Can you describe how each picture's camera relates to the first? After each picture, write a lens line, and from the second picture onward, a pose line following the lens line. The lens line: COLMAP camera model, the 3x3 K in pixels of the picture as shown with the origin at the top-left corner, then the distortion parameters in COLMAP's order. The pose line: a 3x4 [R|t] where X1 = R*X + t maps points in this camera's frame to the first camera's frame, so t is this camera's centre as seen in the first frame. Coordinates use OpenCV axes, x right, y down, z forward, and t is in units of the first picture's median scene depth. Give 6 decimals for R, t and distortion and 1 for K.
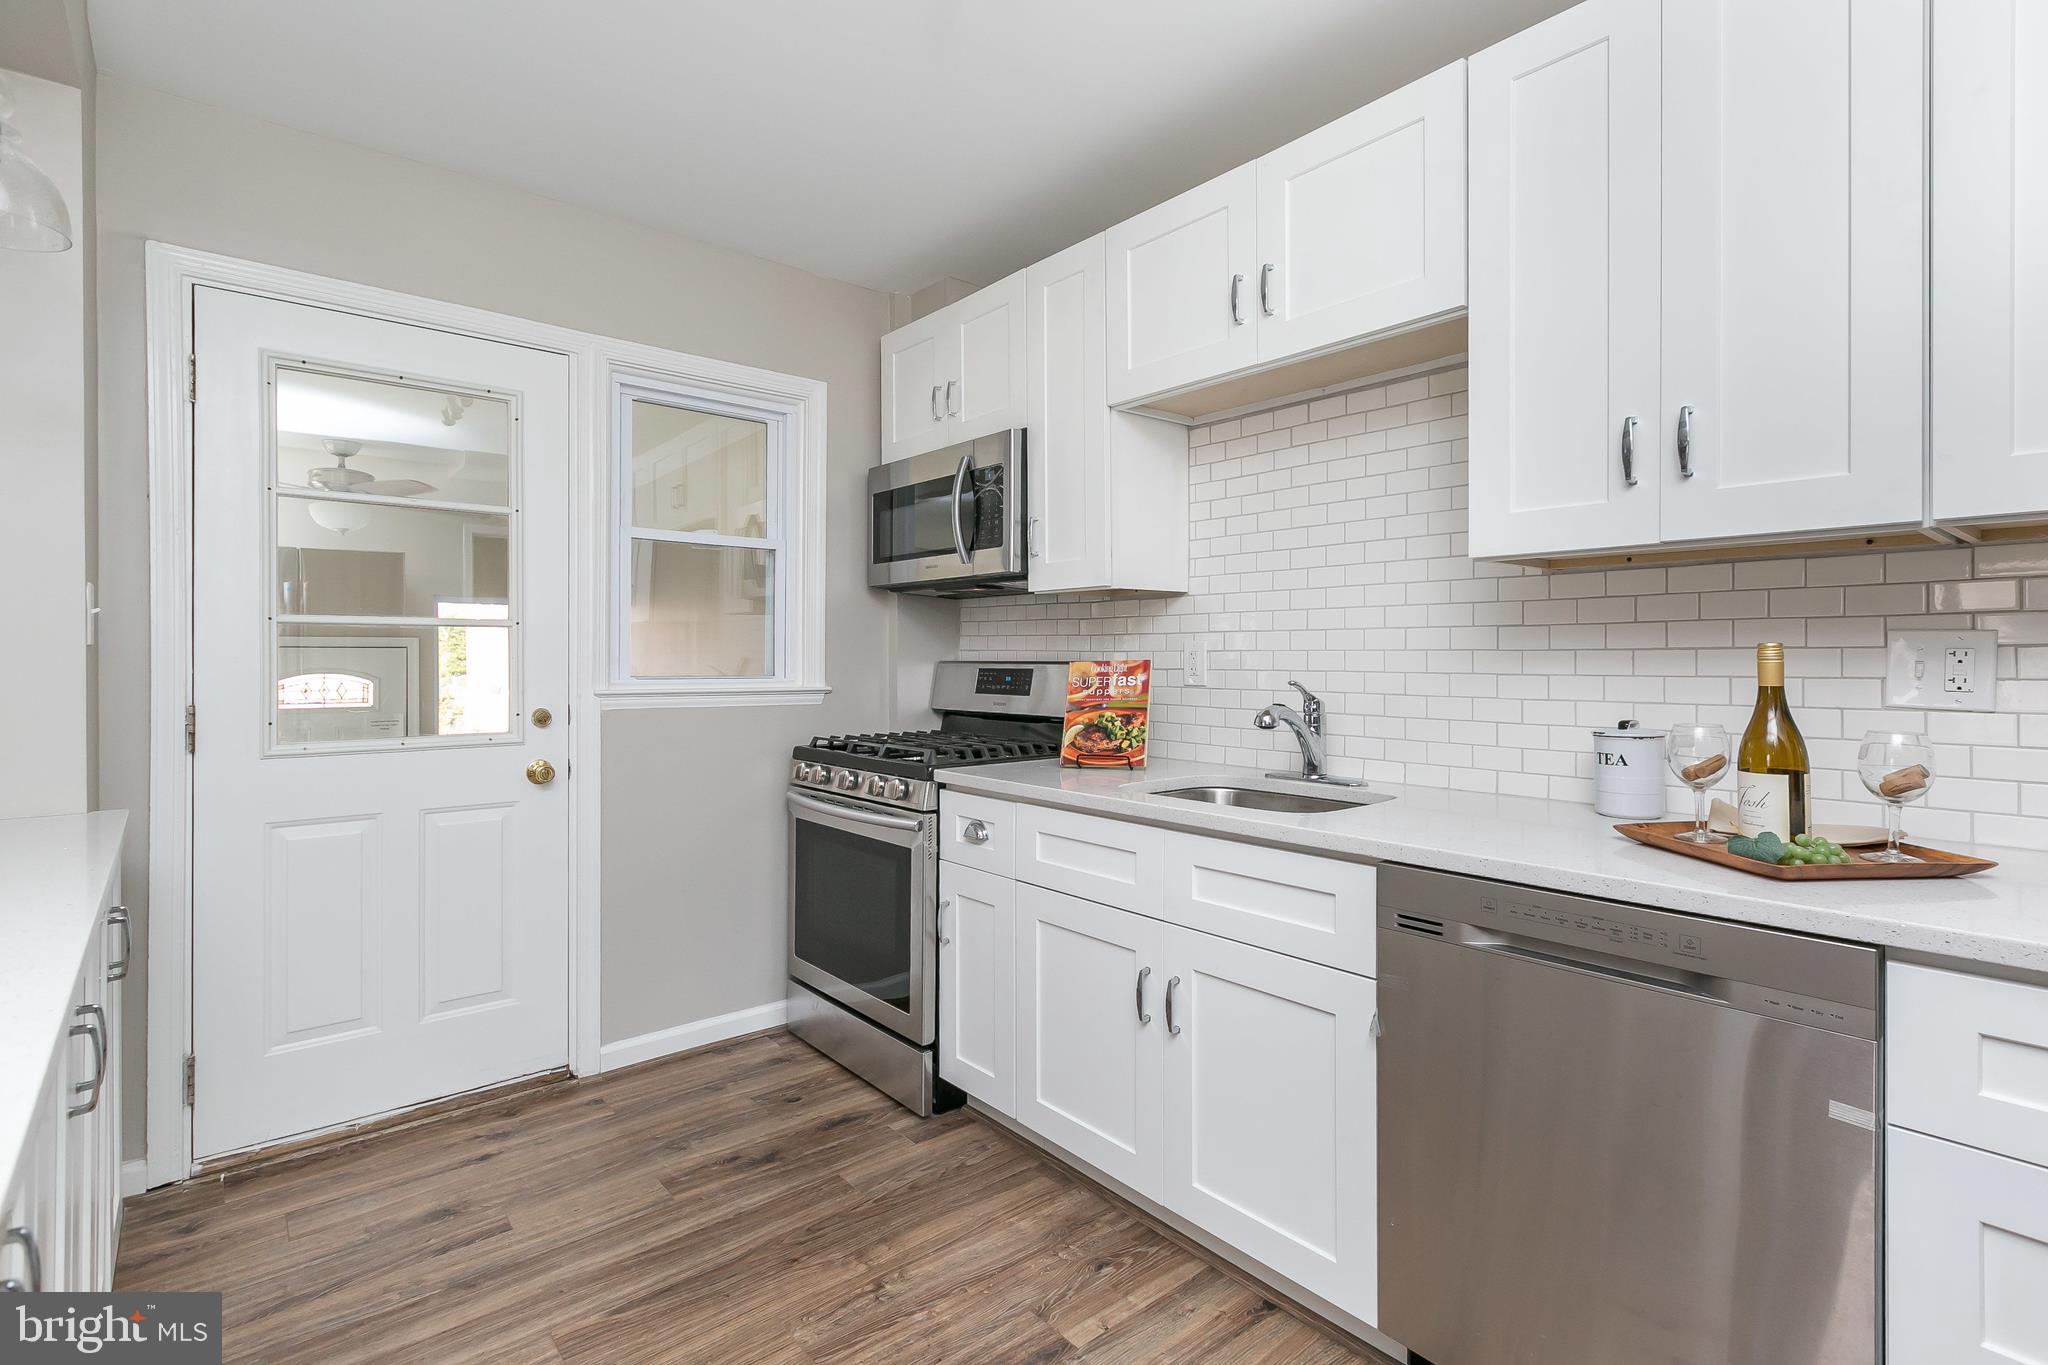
lens RADIAL K [[962.9, 0, 1039.0], [0, 962.9, 667.7], [0, 0, 1]] dist [0.010454, -0.001538]
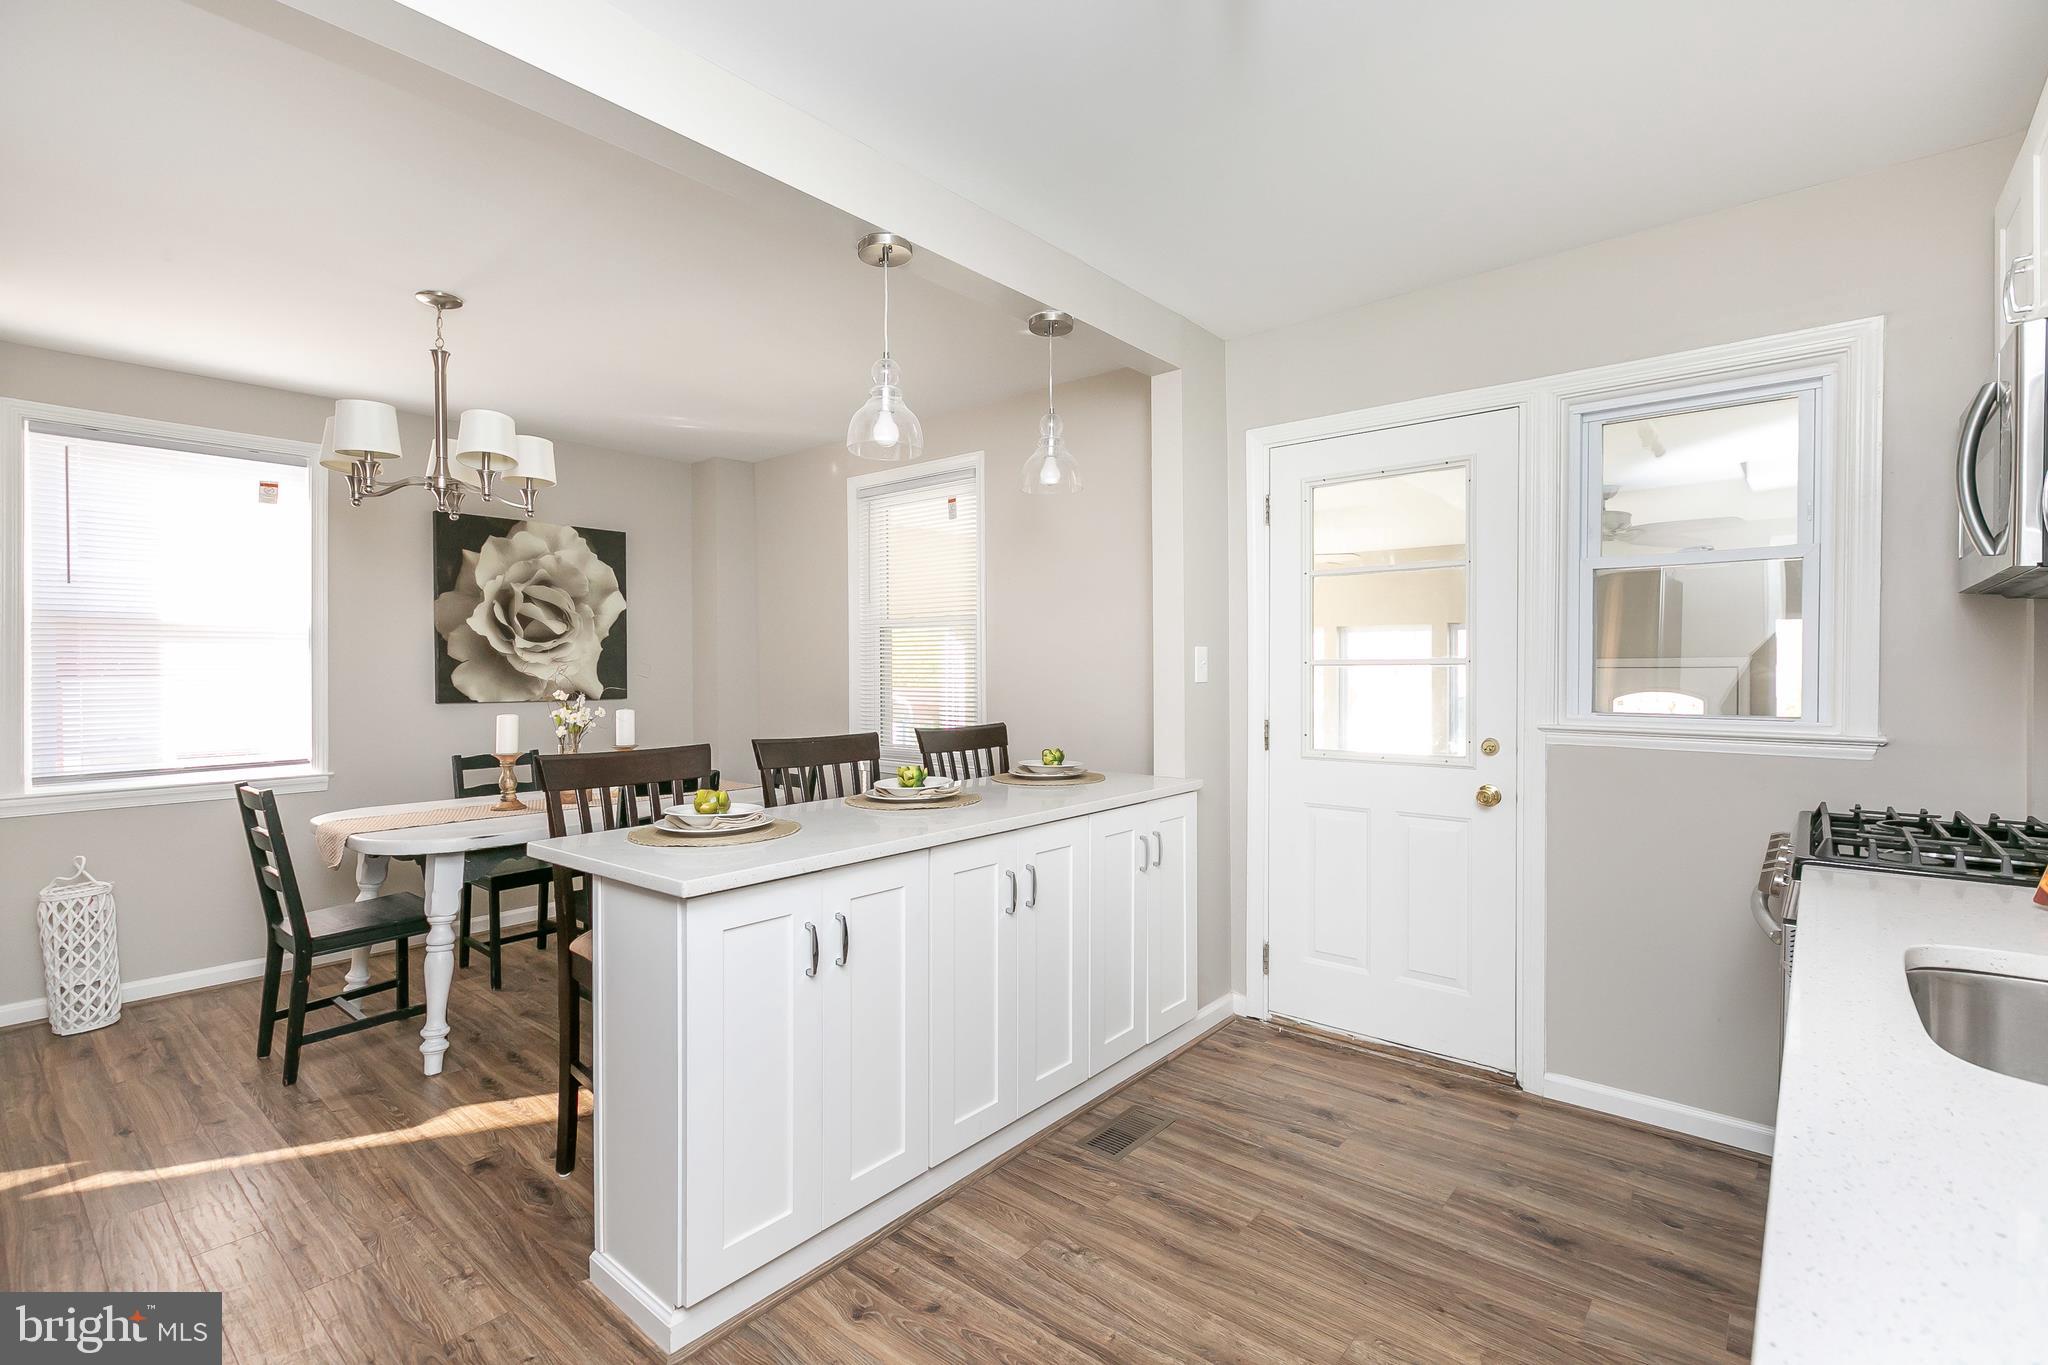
lens RADIAL K [[962.9, 0, 1045.9], [0, 962.9, 680.2], [0, 0, 1]] dist [0.010454, -0.001538]
pose [[0.156015, 0.012284, -0.987678, 0.522282], [-0.004702, 0.999921, 0.011693, -0.036629], [0.987743, 0.002820, 0.156061, 0.346904]]
